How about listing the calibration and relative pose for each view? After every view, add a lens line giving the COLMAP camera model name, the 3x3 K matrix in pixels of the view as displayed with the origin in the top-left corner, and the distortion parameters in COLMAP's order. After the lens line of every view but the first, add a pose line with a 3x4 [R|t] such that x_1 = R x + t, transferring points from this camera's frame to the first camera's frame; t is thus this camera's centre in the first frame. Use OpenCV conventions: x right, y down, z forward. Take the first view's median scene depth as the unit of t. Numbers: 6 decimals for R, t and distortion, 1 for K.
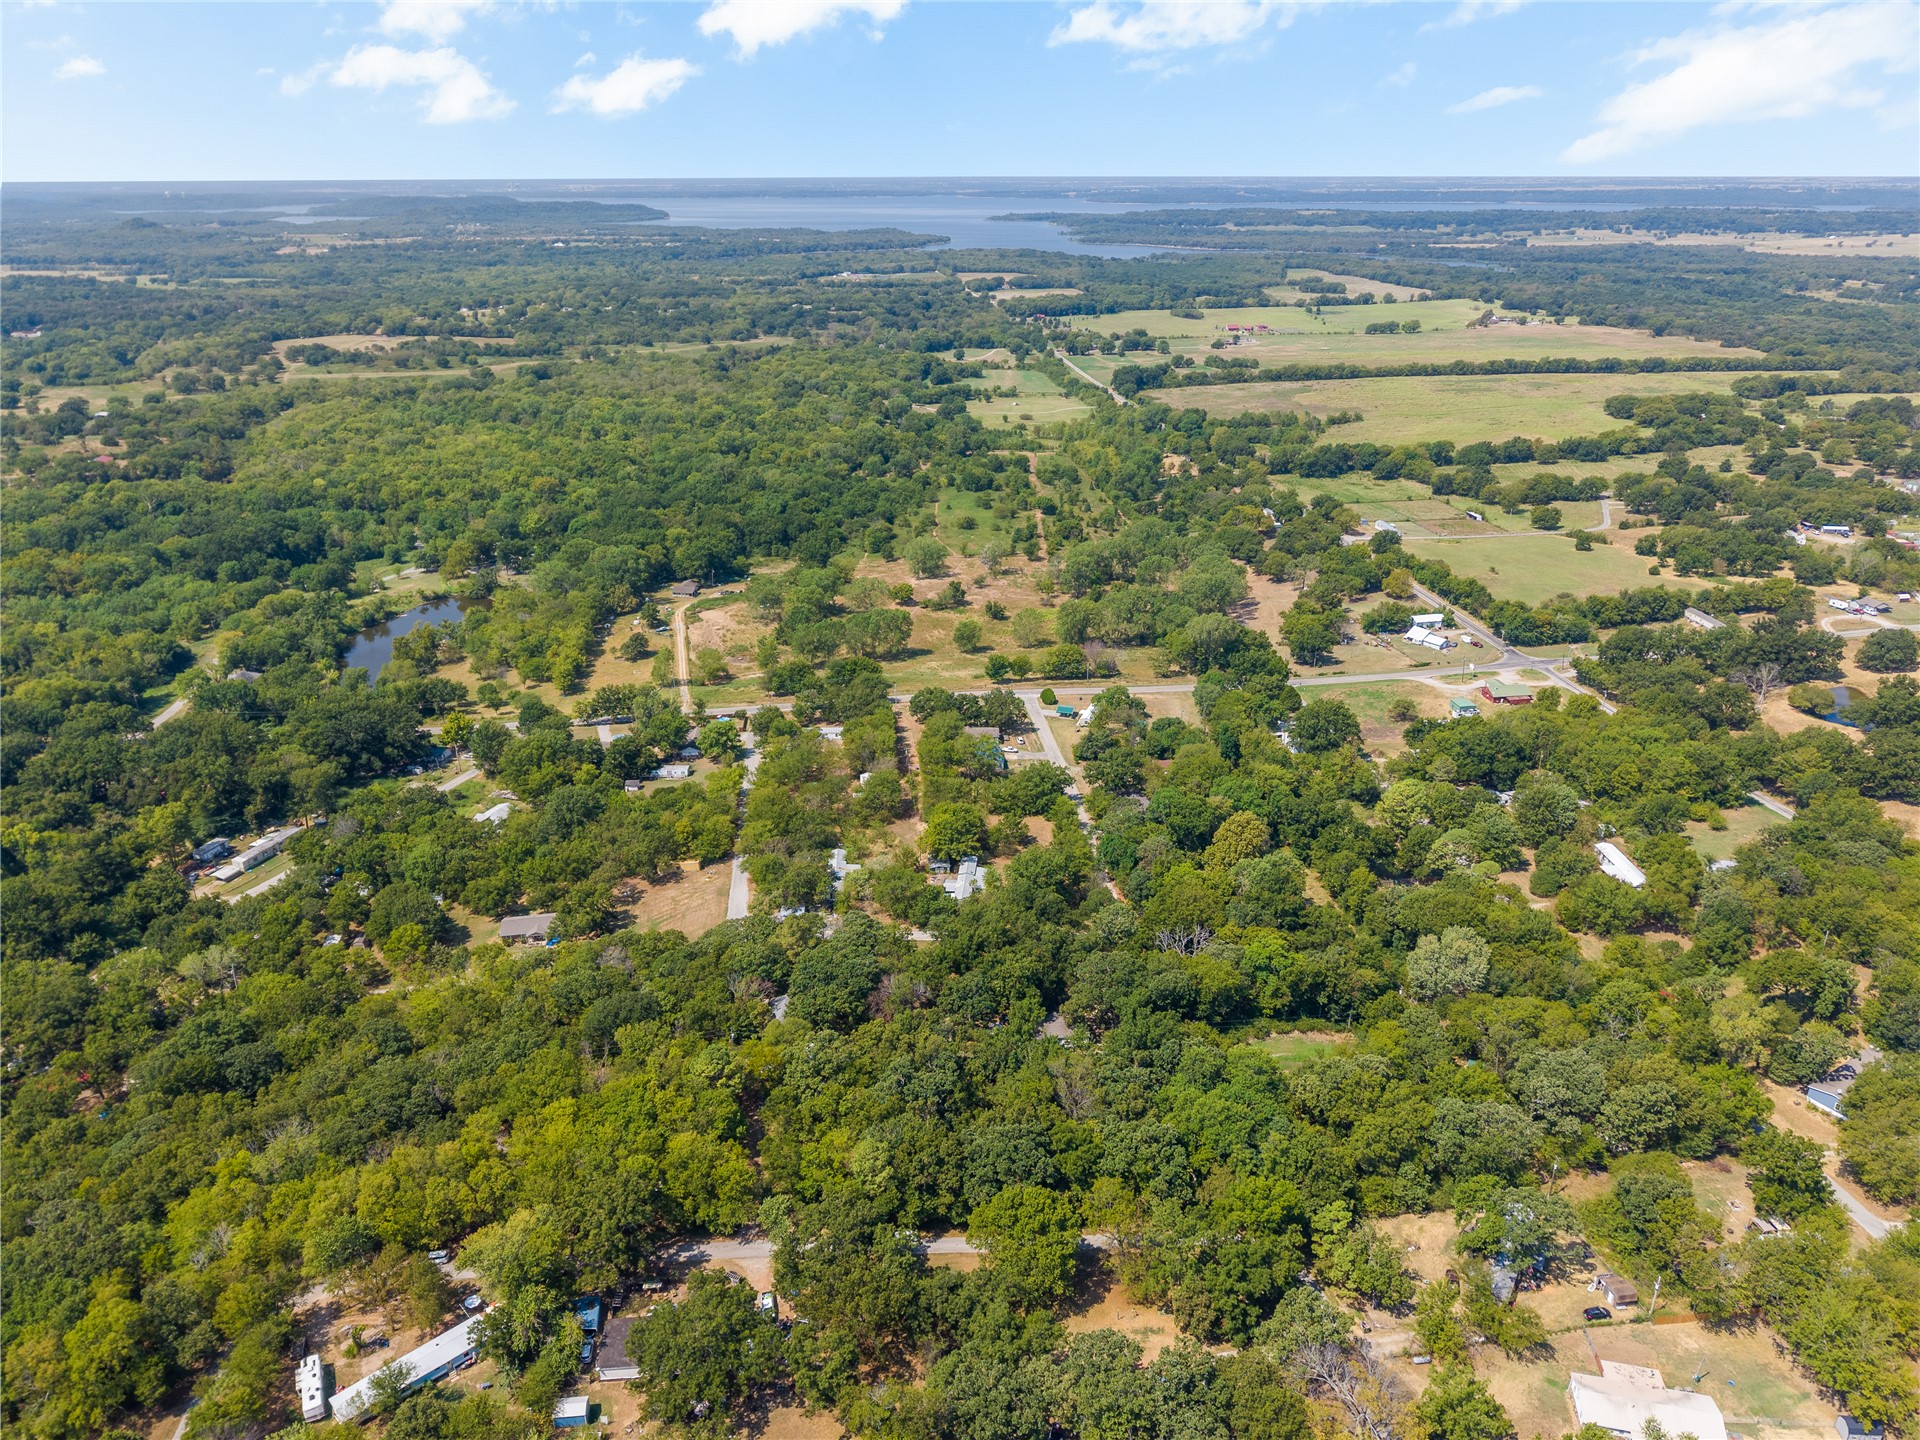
lens RADIAL K [[1306.0, 0, 956.6], [0, 1306.0, 712.5], [0, 0, 1]] dist [0.020587, -0.000798]
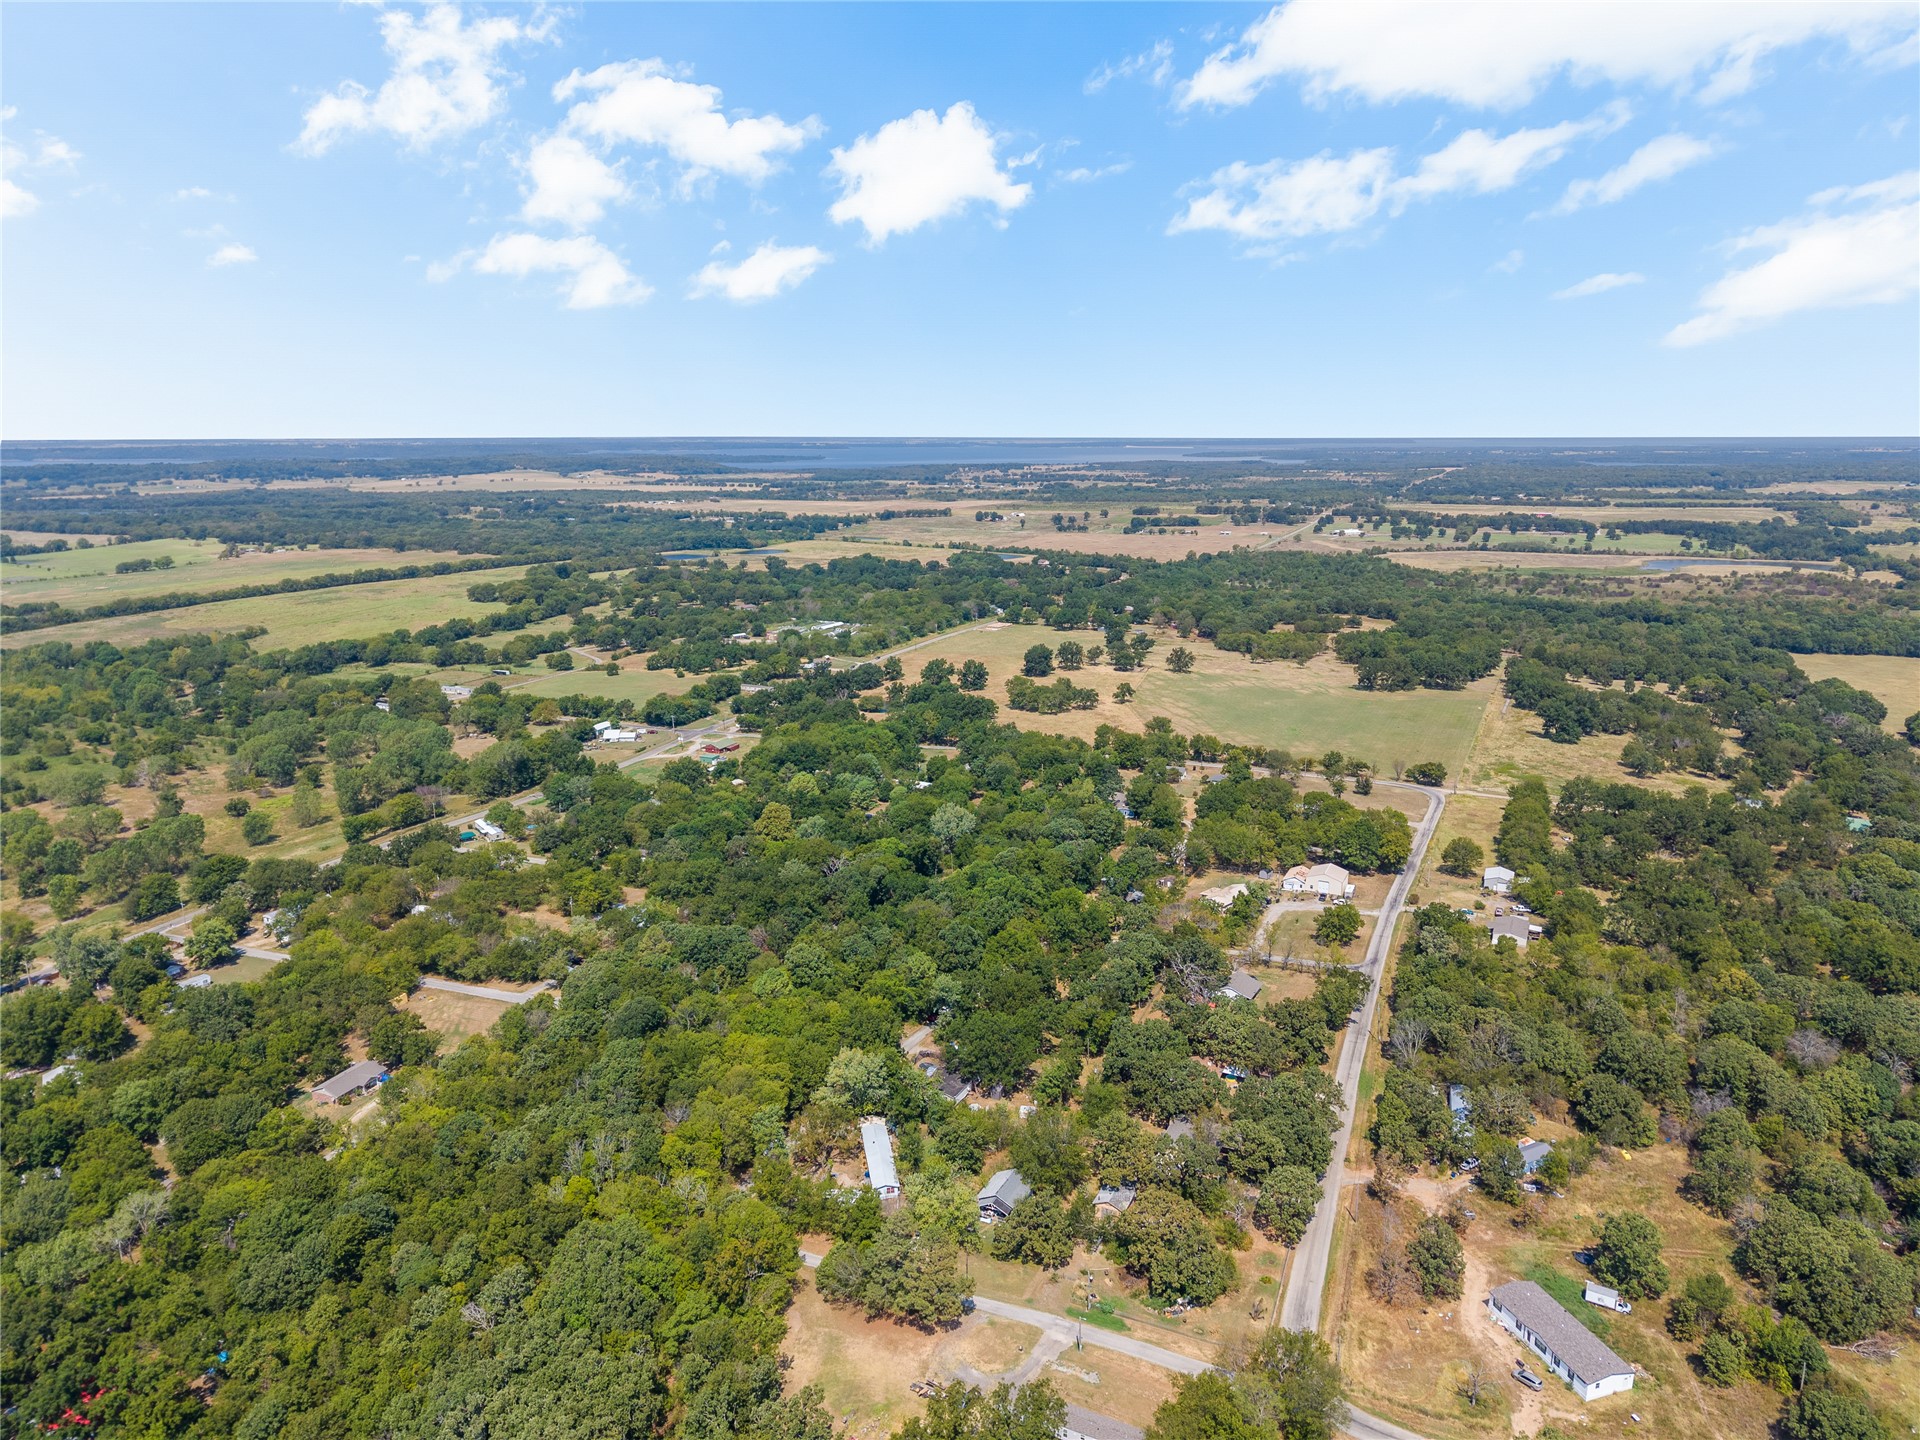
lens RADIAL K [[1318.0, 0, 949.1], [0, 1318.0, 721.9], [0, 0, 1]] dist [0.155853, -0.239691]
pose [[0.529486, -0.185055, 0.827889, -0.502588], [0.331616, 0.943414, -0.001211, 0.035352], [-0.780817, 0.275182, 0.560891, 0.016049]]
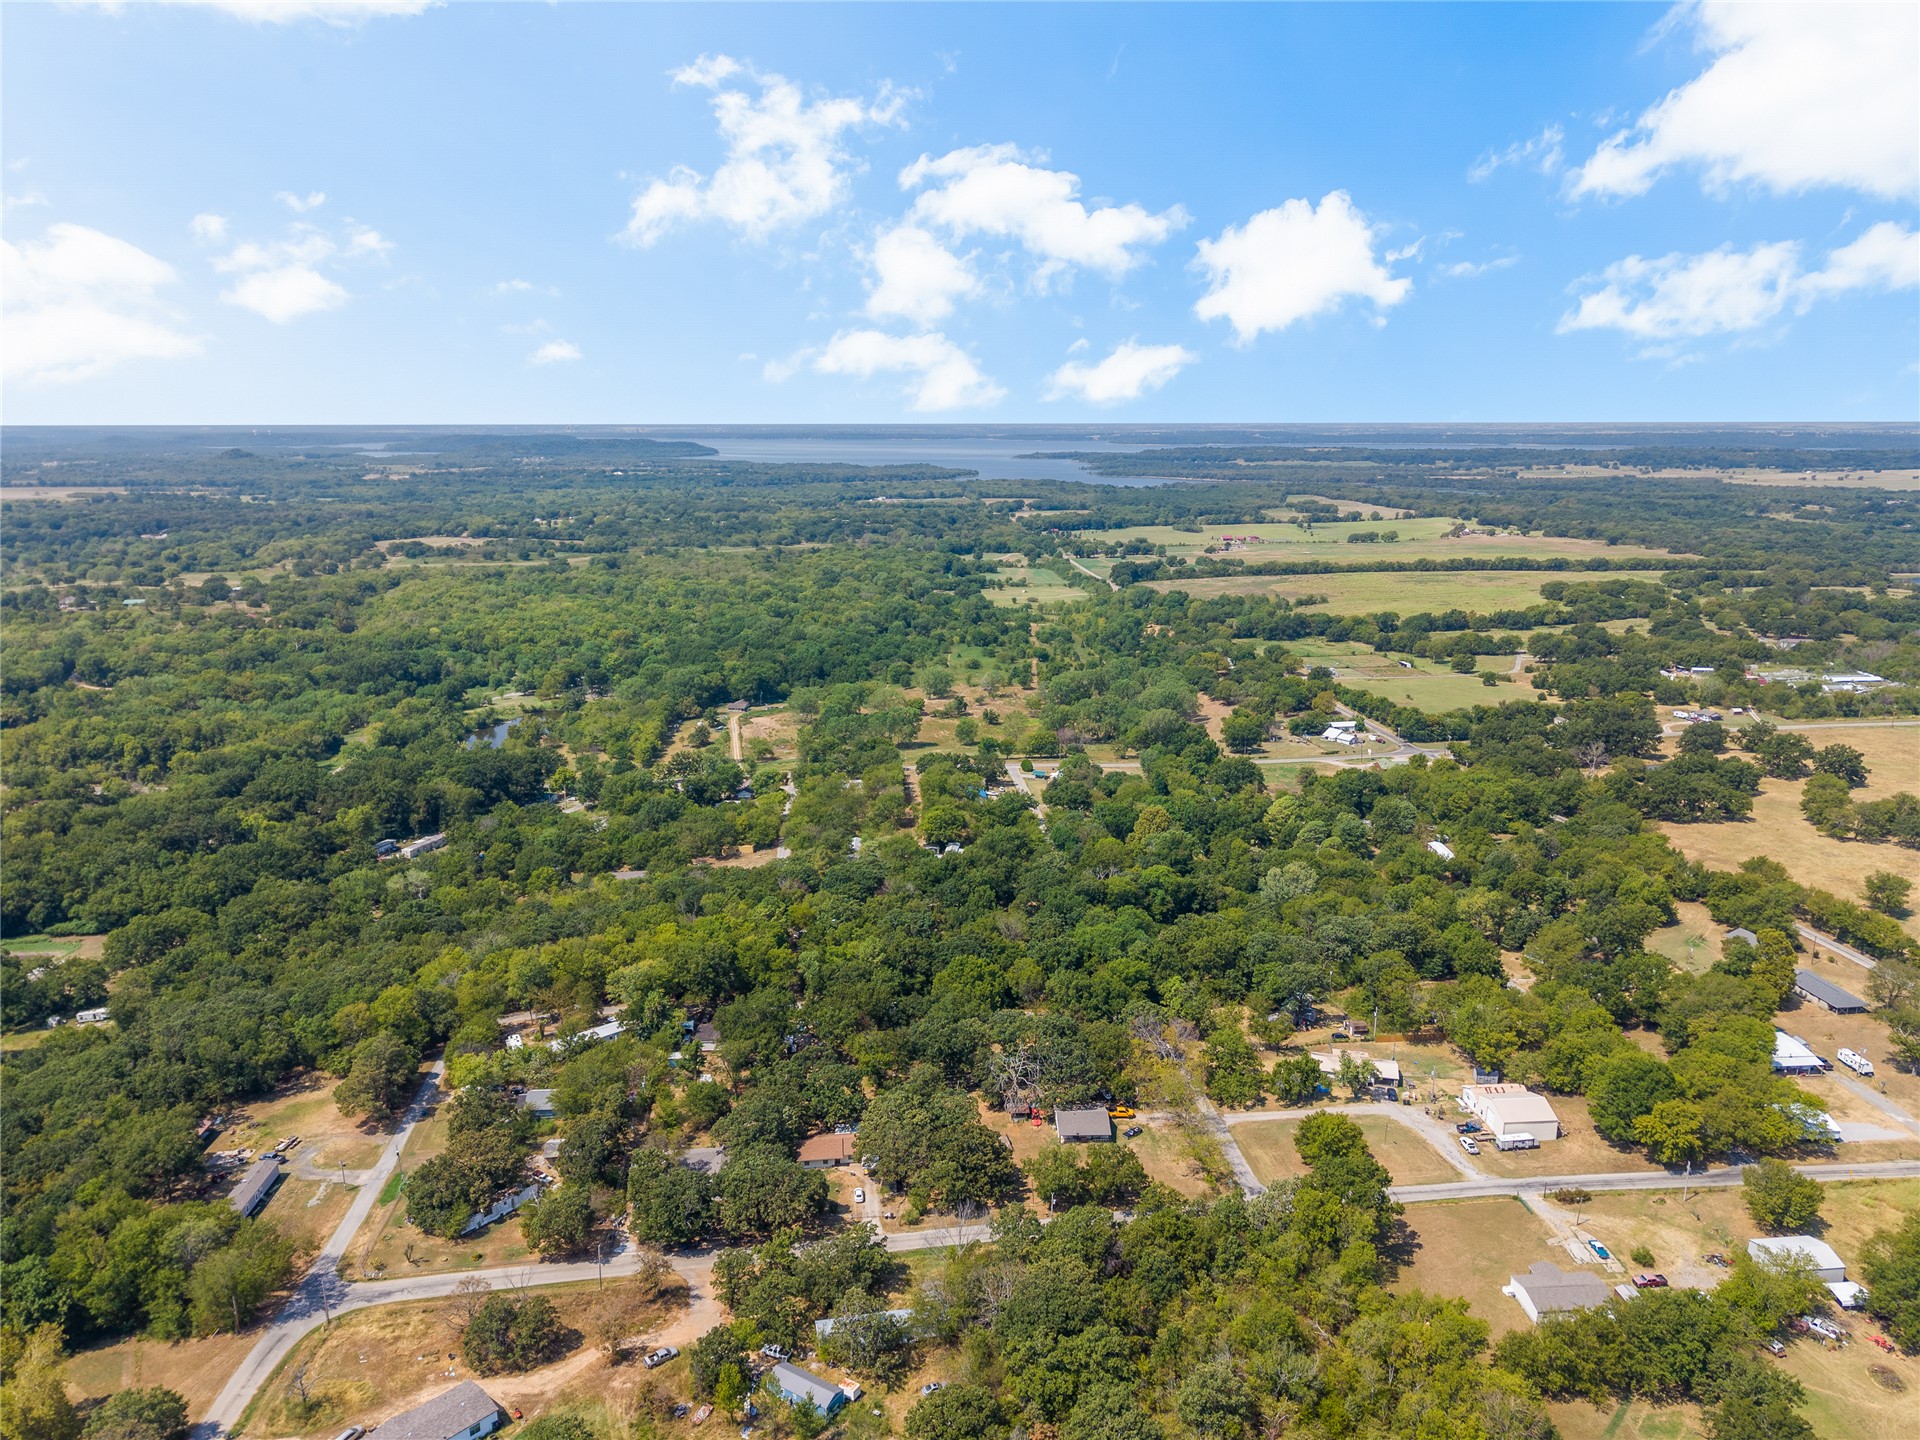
lens RADIAL K [[1327.2, 0, 955.7], [0, 1327.2, 713.4], [0, 0, 1]] dist [0.079944, -0.083368]
pose [[0.999652, 0.008747, -0.024891, 0.027545], [-0.012985, 0.984383, -0.175559, 0.136240], [0.022967, 0.175821, 0.984154, -0.228798]]
